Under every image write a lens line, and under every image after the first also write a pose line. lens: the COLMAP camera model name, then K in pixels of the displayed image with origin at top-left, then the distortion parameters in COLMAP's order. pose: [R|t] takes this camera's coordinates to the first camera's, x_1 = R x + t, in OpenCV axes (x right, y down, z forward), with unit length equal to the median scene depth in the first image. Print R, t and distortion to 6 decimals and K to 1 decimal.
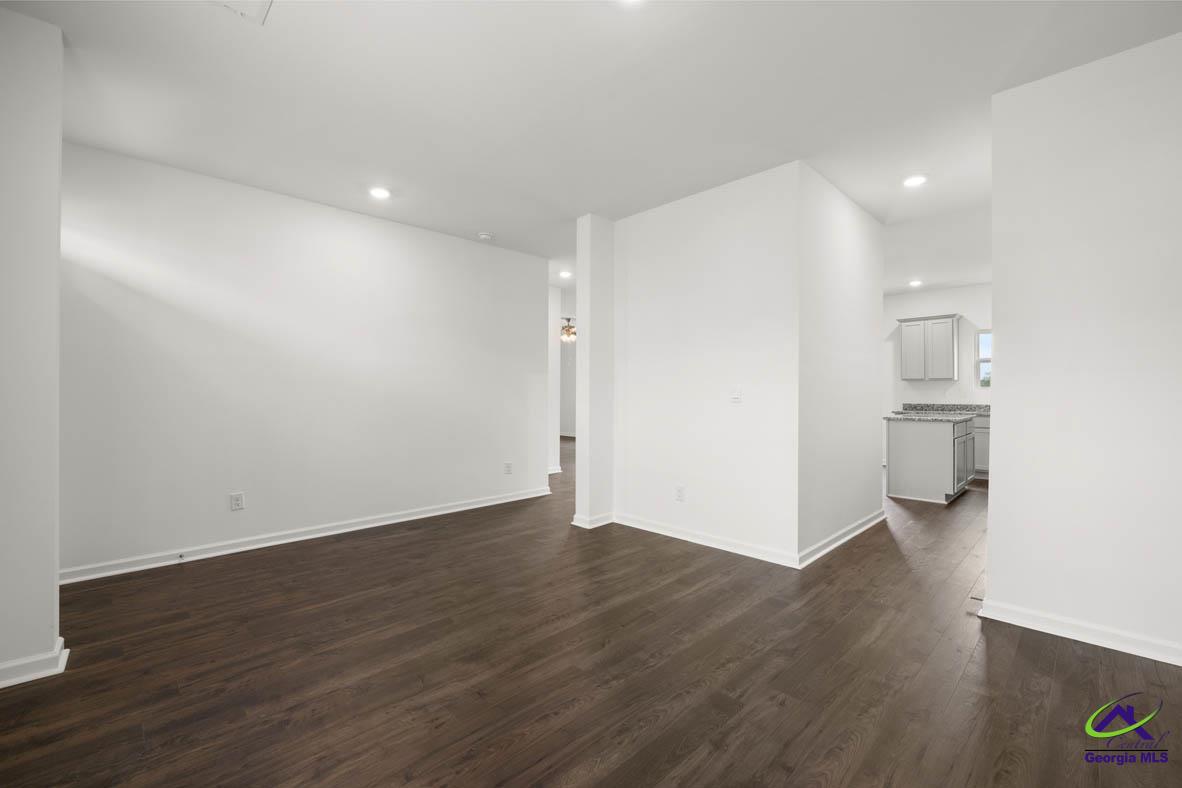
lens RADIAL K [[501.0, 0, 582.3], [0, 501.0, 388.3], [0, 0, 1]] dist [-0.001559, -0.000442]
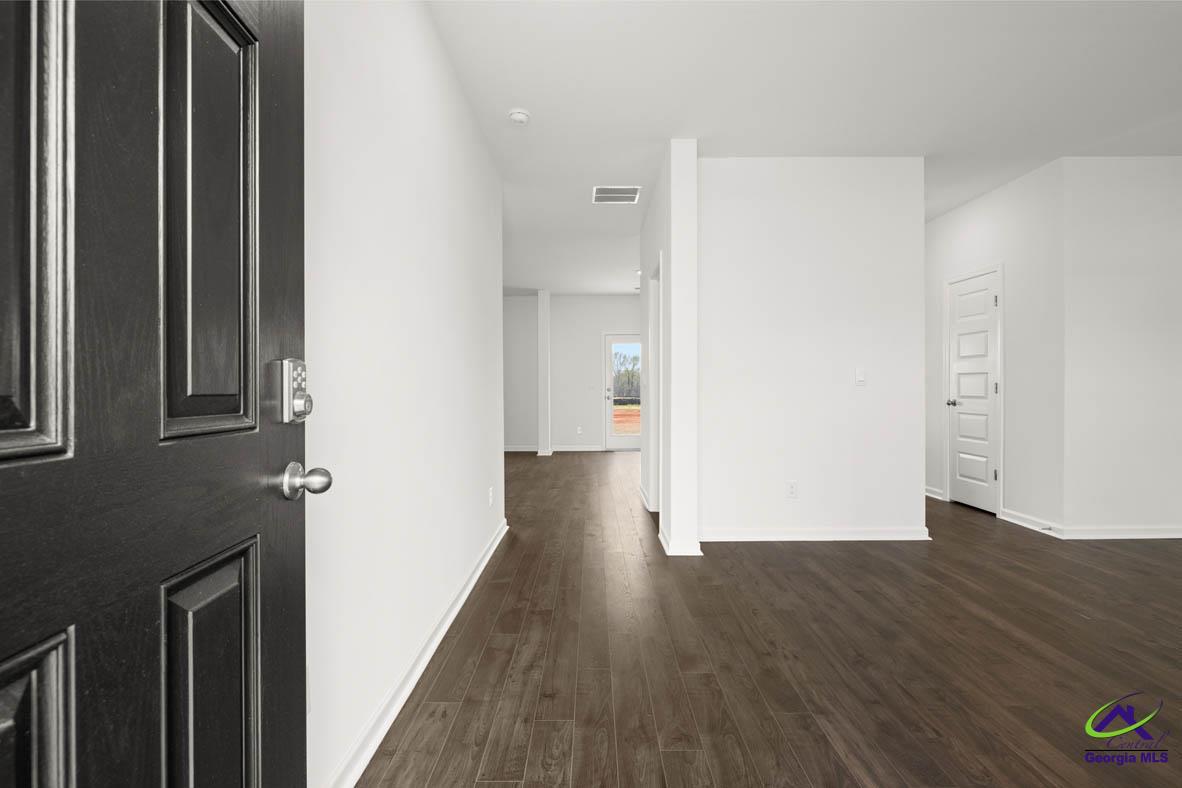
lens RADIAL K [[558.5, 0, 569.9], [0, 558.5, 384.5], [0, 0, 1]] dist [-0.011946, -0.000748]
pose [[0.696414, -0.006868, 0.717607, -1.188684], [-0.004997, 0.999884, 0.014419, 0.019344], [-0.717622, -0.013627, 0.696299, 0.900293]]
